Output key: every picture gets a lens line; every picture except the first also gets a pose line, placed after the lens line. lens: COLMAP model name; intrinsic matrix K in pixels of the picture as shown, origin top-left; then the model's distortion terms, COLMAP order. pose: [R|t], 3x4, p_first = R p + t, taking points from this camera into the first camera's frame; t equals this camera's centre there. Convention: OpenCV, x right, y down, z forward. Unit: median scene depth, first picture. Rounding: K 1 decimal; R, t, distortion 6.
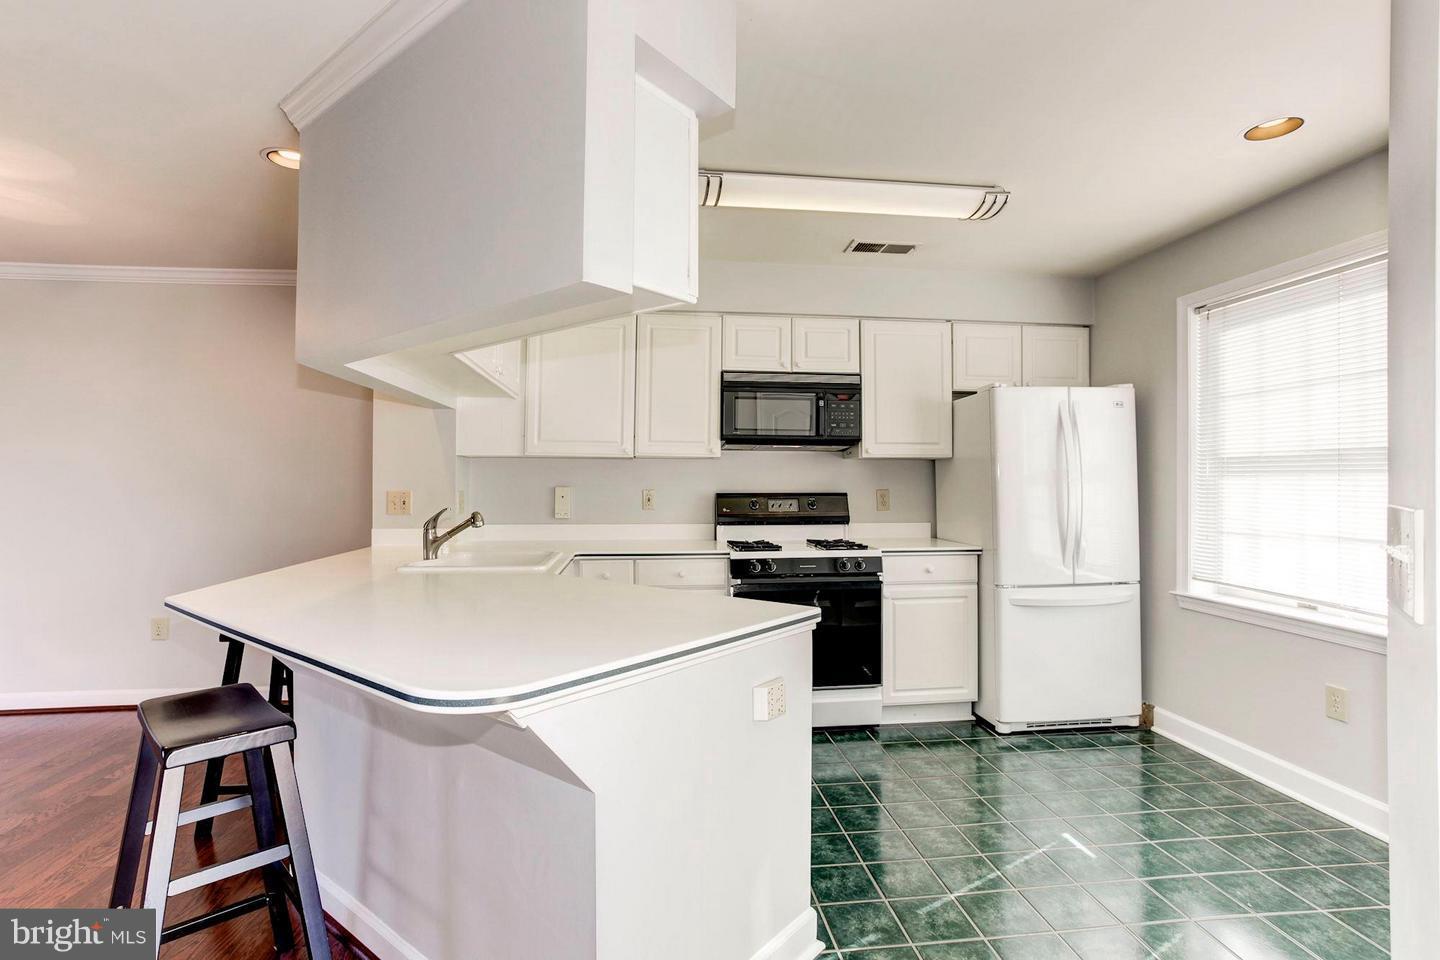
lens RADIAL K [[694.9, 0, 707.8], [0, 694.9, 468.6], [0, 0, 1]] dist [-0.028477, 0.014628]
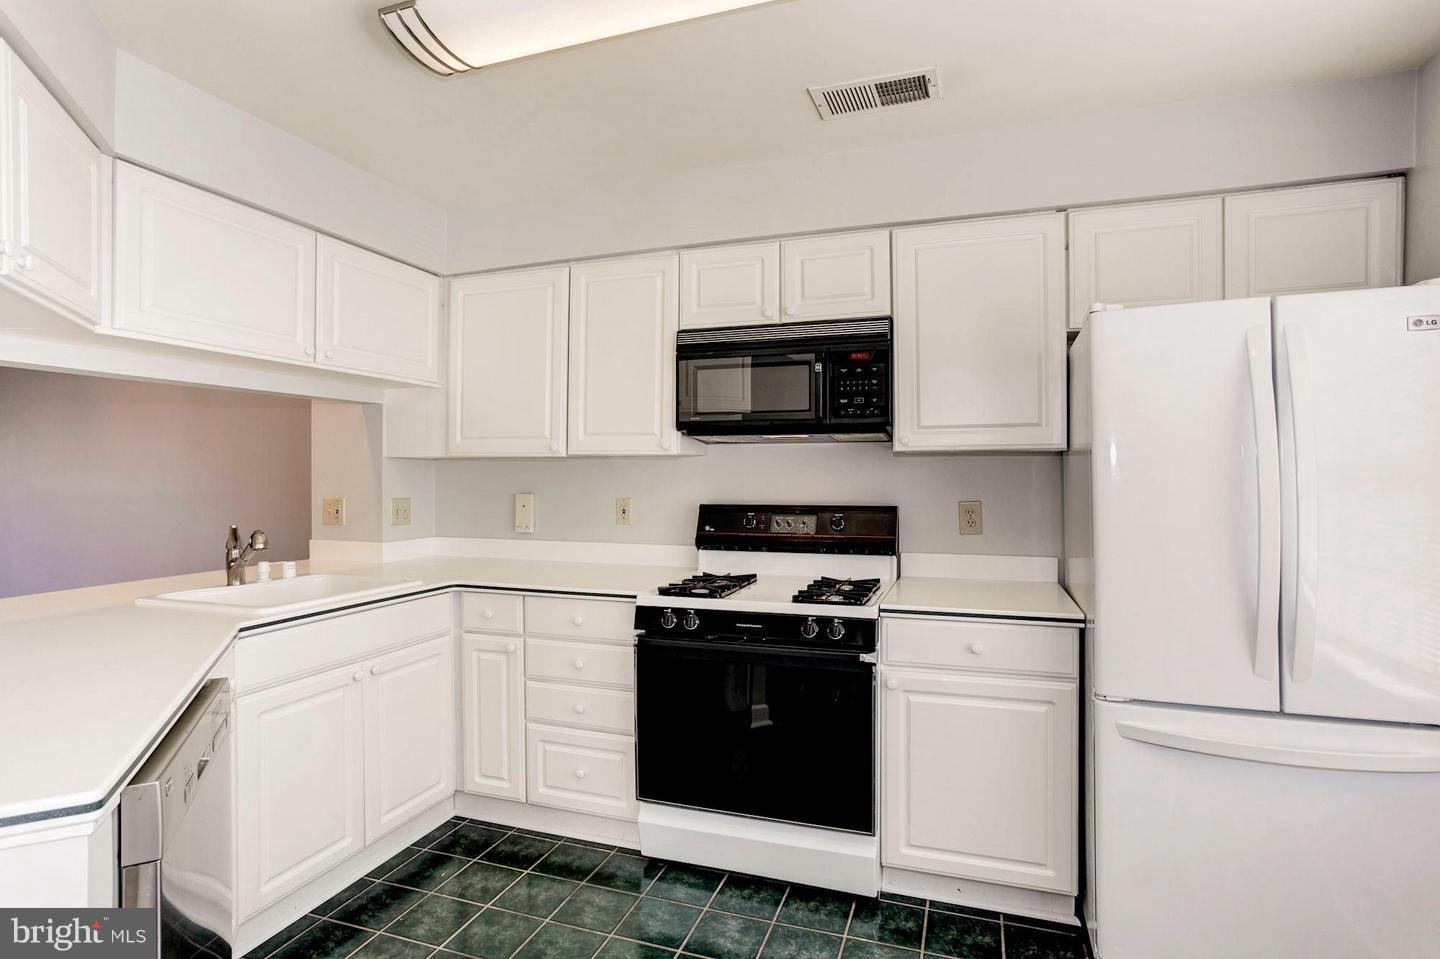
lens RADIAL K [[694.9, 0, 723.8], [0, 694.9, 476.1], [0, 0, 1]] dist [-0.028477, 0.014628]
pose [[0.902604, -0.000153, -0.430473, 0.356938], [0.009409, 0.999768, 0.019373, -0.007610], [0.430370, -0.021536, 0.902396, 0.379990]]
